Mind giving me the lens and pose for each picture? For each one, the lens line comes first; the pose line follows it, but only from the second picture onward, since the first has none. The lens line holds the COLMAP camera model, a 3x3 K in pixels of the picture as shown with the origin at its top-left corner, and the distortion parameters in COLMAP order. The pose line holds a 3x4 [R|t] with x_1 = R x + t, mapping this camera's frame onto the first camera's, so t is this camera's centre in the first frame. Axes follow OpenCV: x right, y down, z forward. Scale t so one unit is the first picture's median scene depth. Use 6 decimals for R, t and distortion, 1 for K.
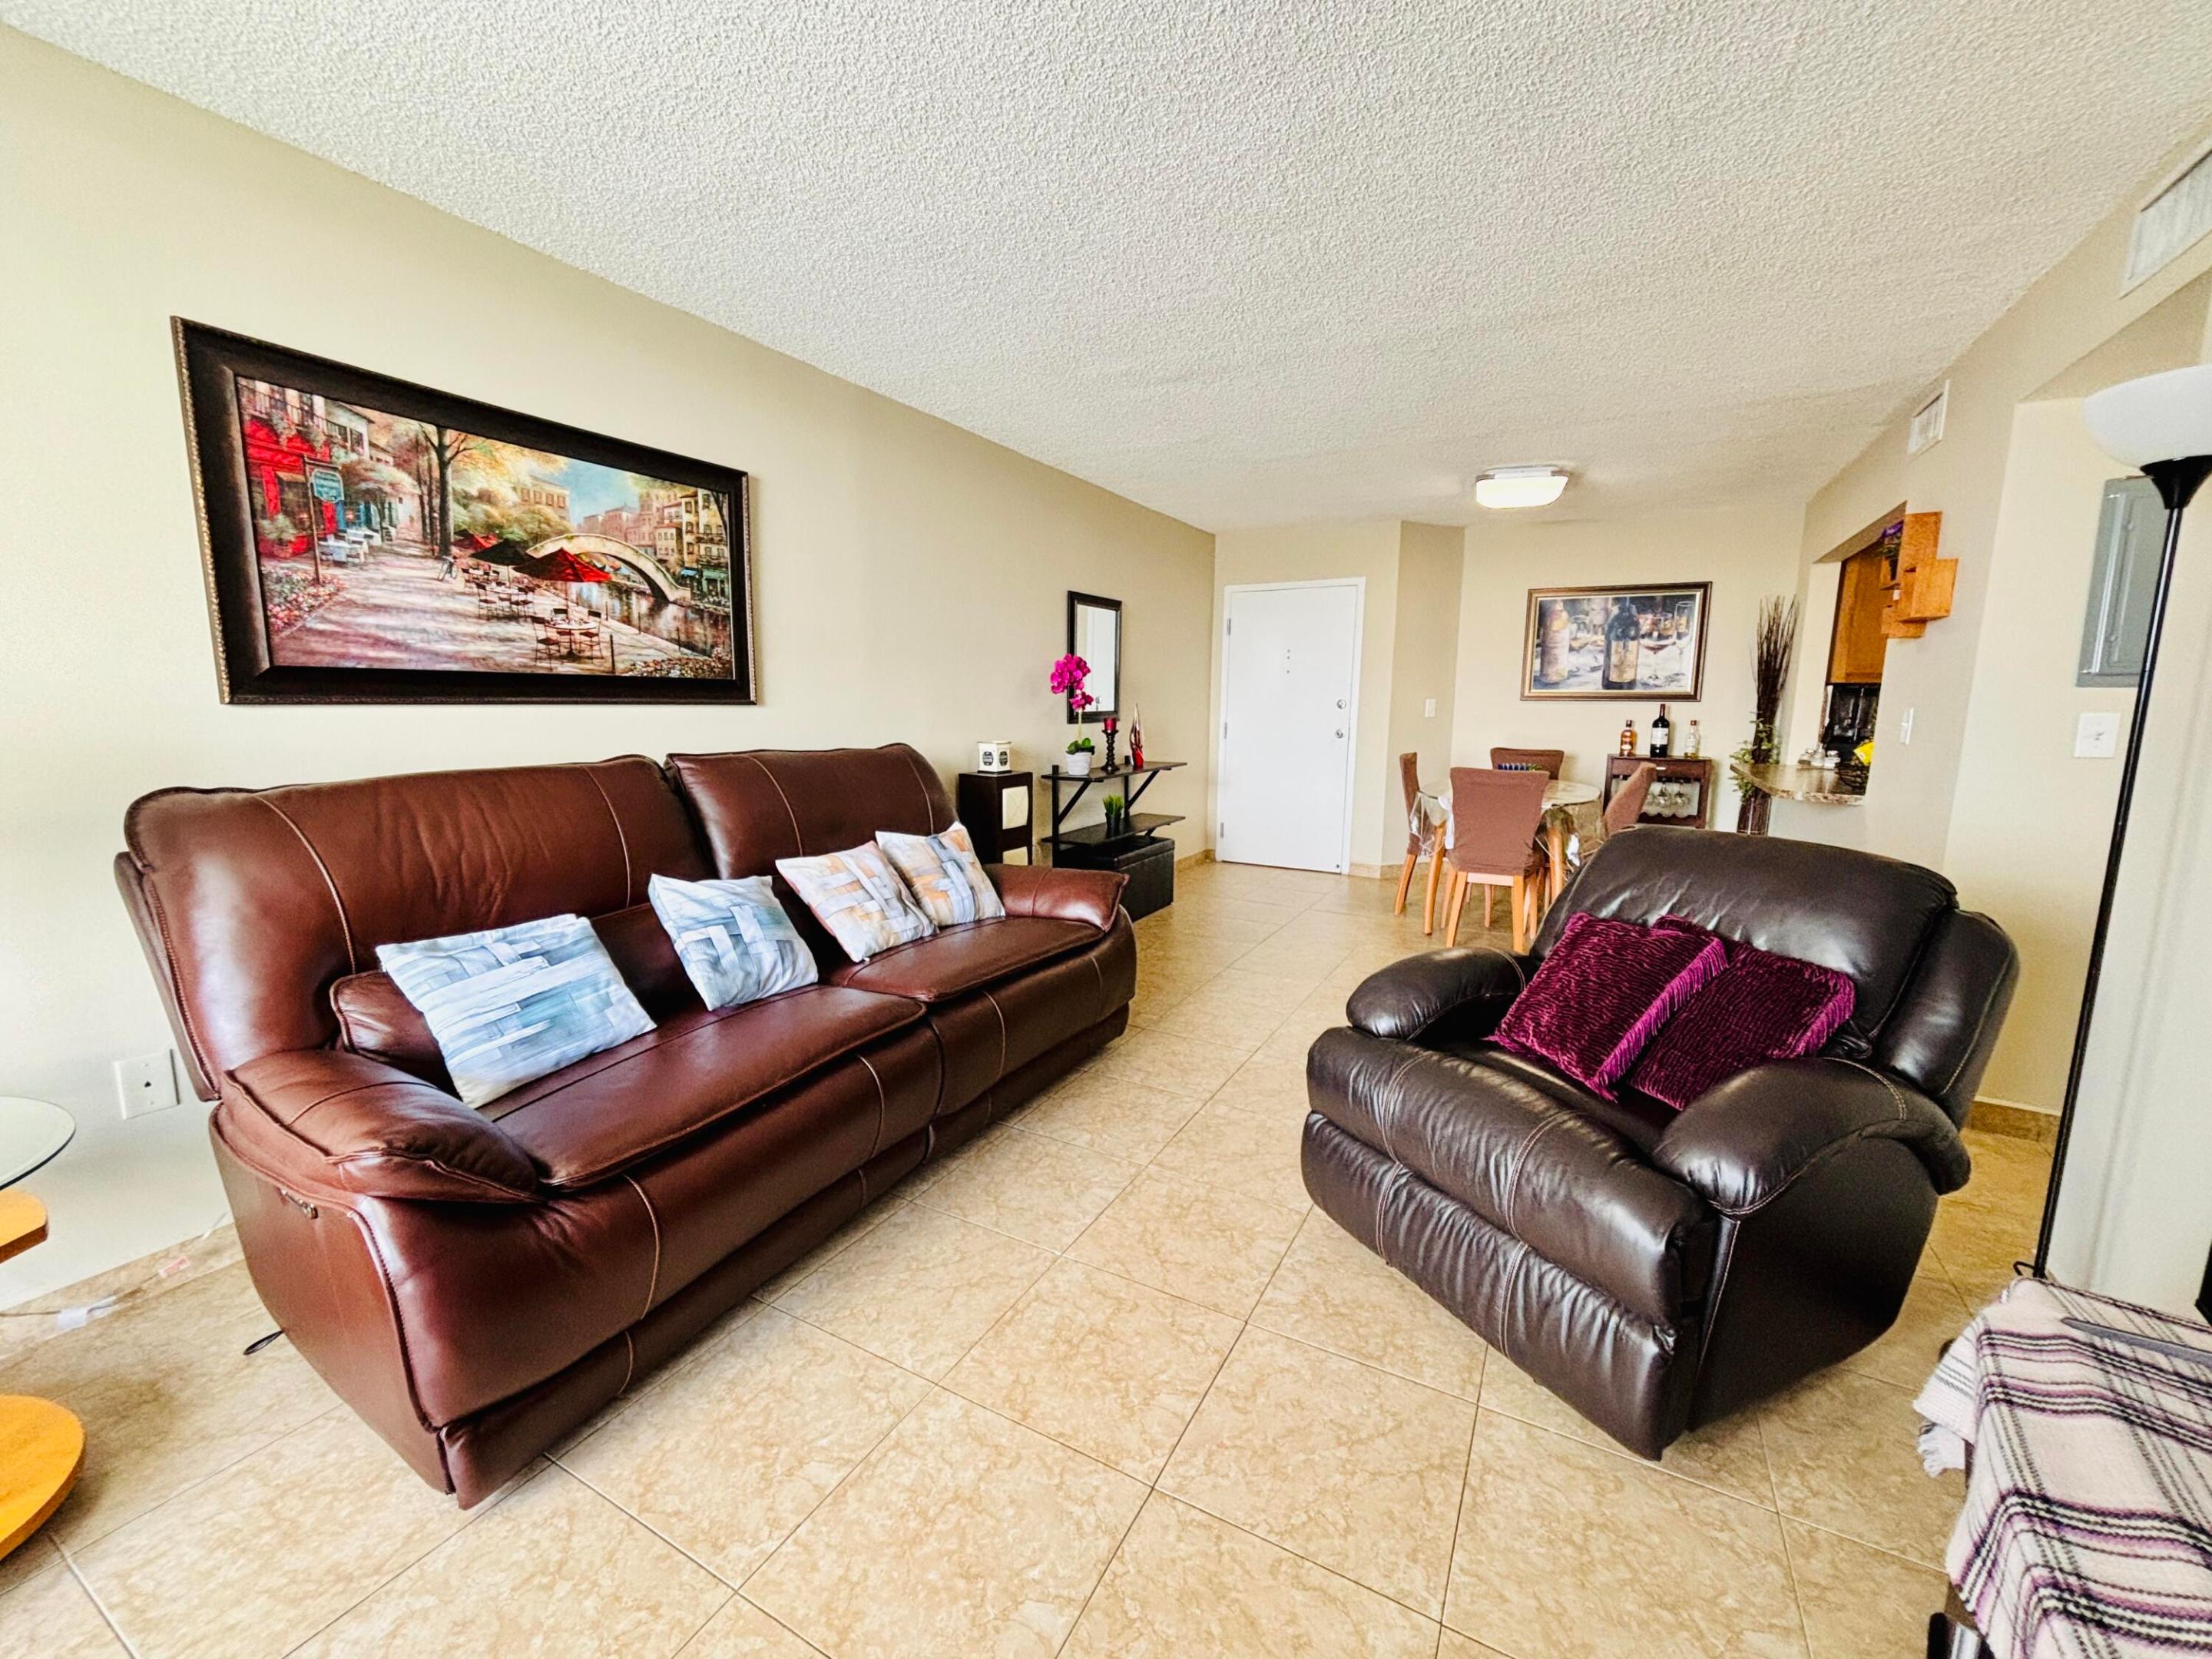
lens RADIAL K [[894.9, 0, 1100.0], [0, 894.9, 833.1], [0, 0, 1]] dist [-0.001025, 0.001882]
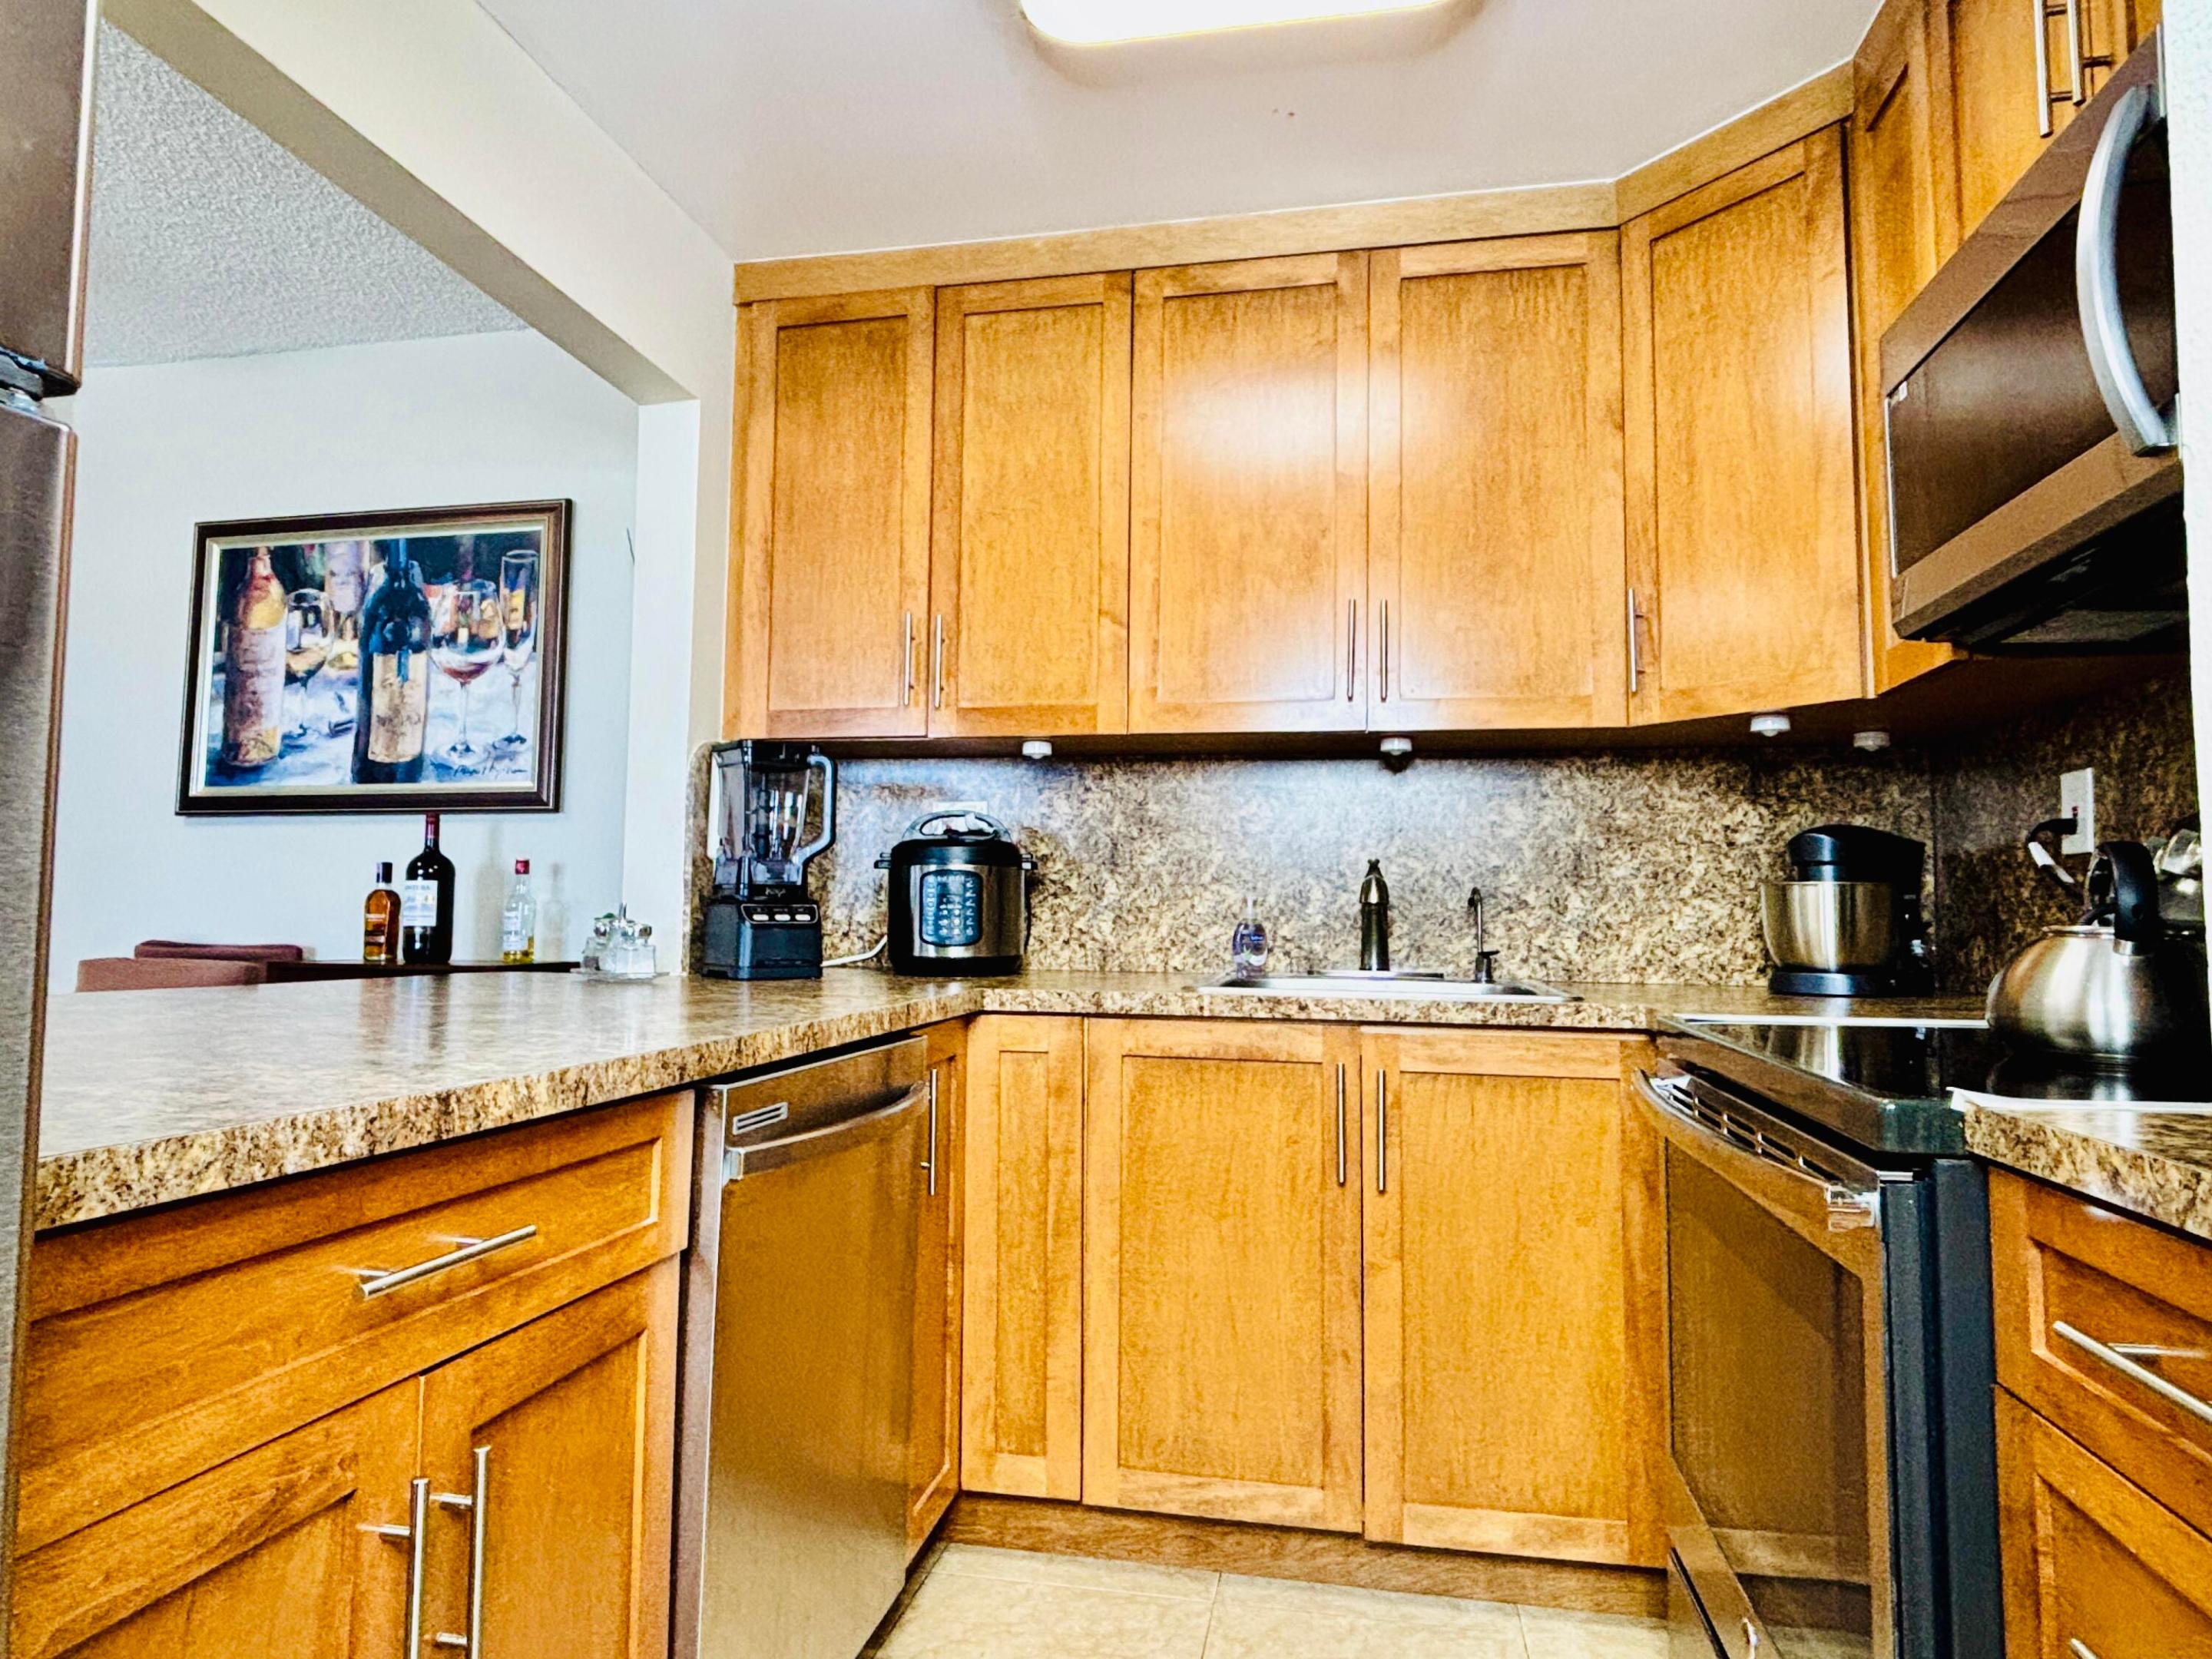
lens RADIAL K [[1246.5, 0, 1118.6], [0, 1246.5, 834.0], [0, 0, 1]] dist [0.007034, 0.000263]
pose [[0.952683, 0.020395, 0.303282, 1.353705], [0.046842, 0.975977, -0.212777, -0.035889], [-0.300336, 0.216915, 0.928841, 0.850141]]
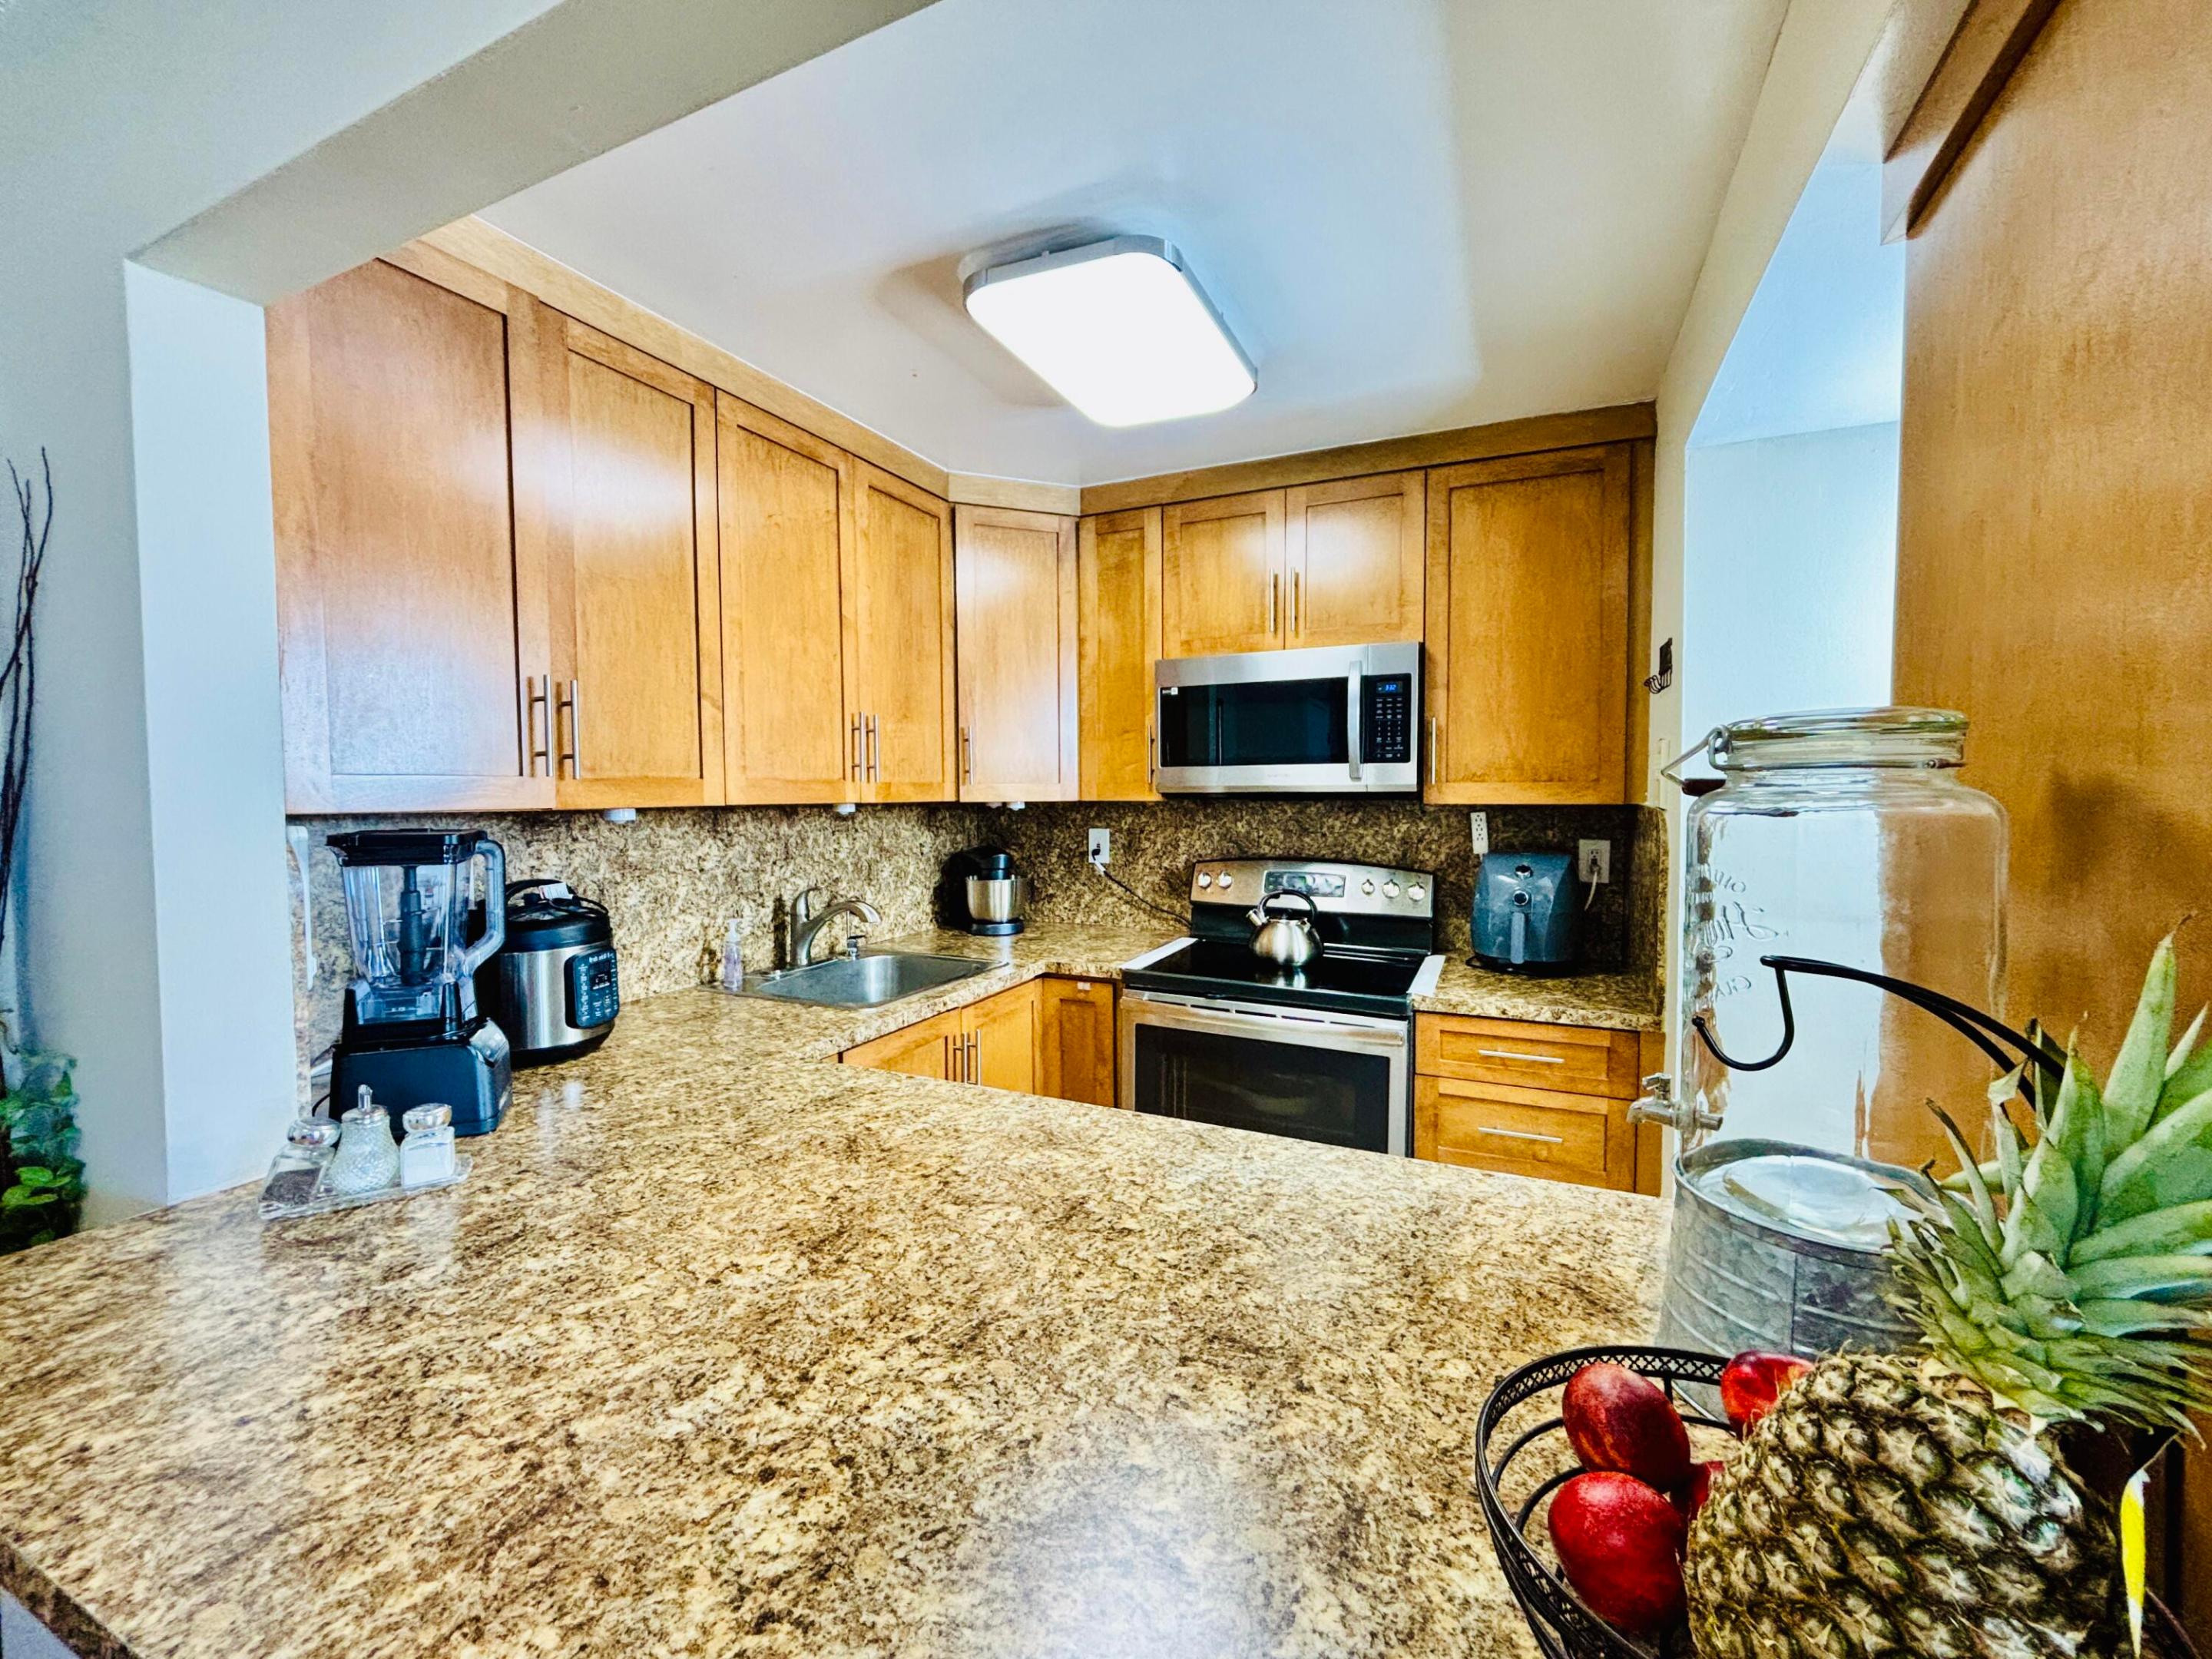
lens RADIAL K [[902.9, 0, 1099.7], [0, 902.9, 817.8], [0, 0, 1]] dist [-0.020694, -0.000254]
pose [[-0.066046, -0.041684, 0.996945, 0.934781], [0.160836, 0.985617, 0.051866, -0.239401], [-0.984769, 0.163770, -0.058392, 1.320384]]
